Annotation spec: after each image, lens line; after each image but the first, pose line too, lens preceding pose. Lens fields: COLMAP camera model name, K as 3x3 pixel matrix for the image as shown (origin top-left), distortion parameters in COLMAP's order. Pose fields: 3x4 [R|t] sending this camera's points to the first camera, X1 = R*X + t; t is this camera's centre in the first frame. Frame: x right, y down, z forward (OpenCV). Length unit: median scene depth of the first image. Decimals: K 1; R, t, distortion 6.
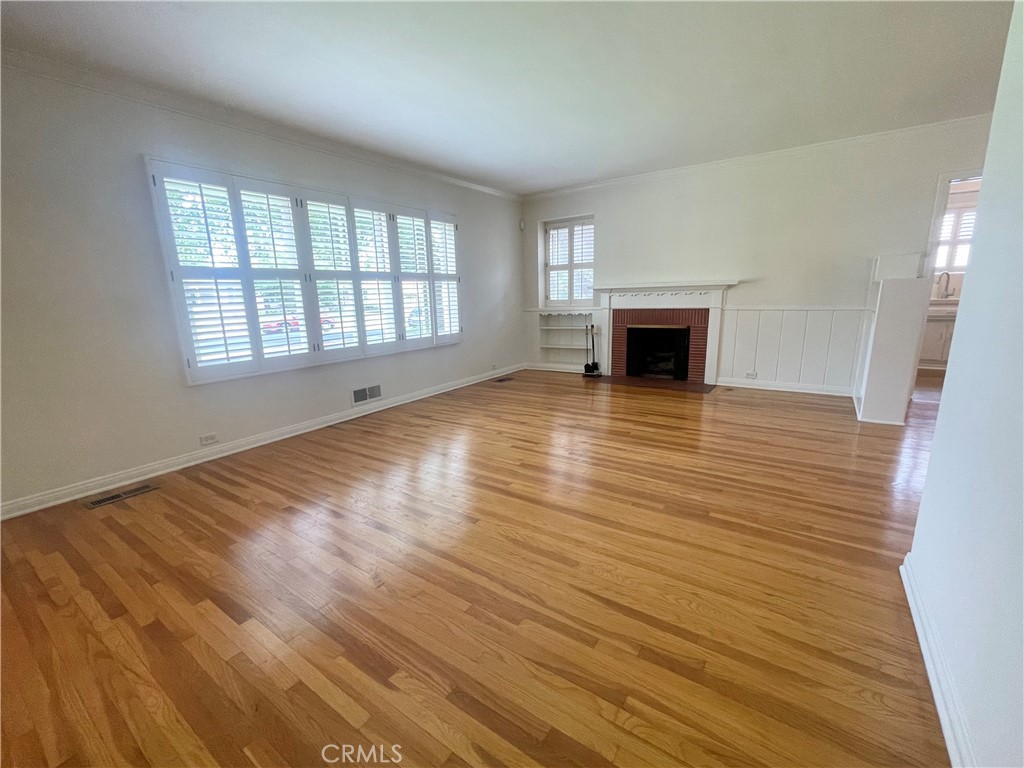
lens RADIAL K [[435.6, 0, 512.0], [0, 435.6, 384.0], [0, 0, 1]] dist [-0.001623, -0.000261]
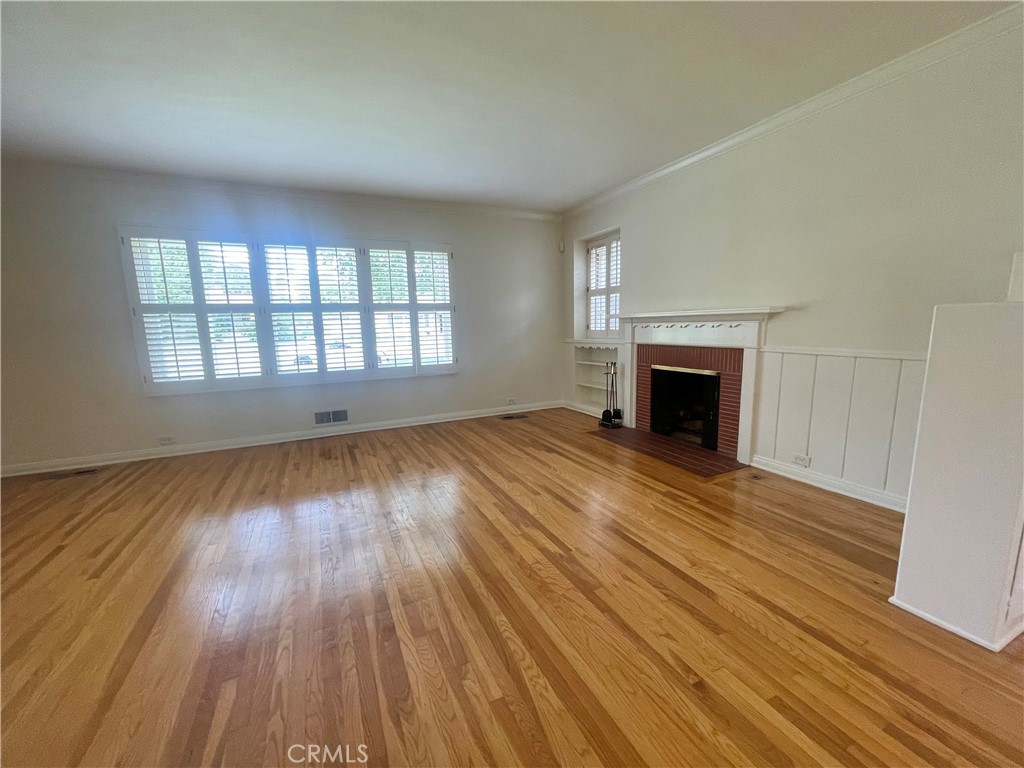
lens RADIAL K [[414.4, 0, 508.6], [0, 414.4, 387.1], [0, 0, 1]] dist [-0.000858, -0.000099]
pose [[0.862264, 0.083235, -0.499572, 0.462306], [-0.102477, 0.994673, -0.011151, -0.071270], [0.495983, 0.060810, 0.866200, 0.281056]]
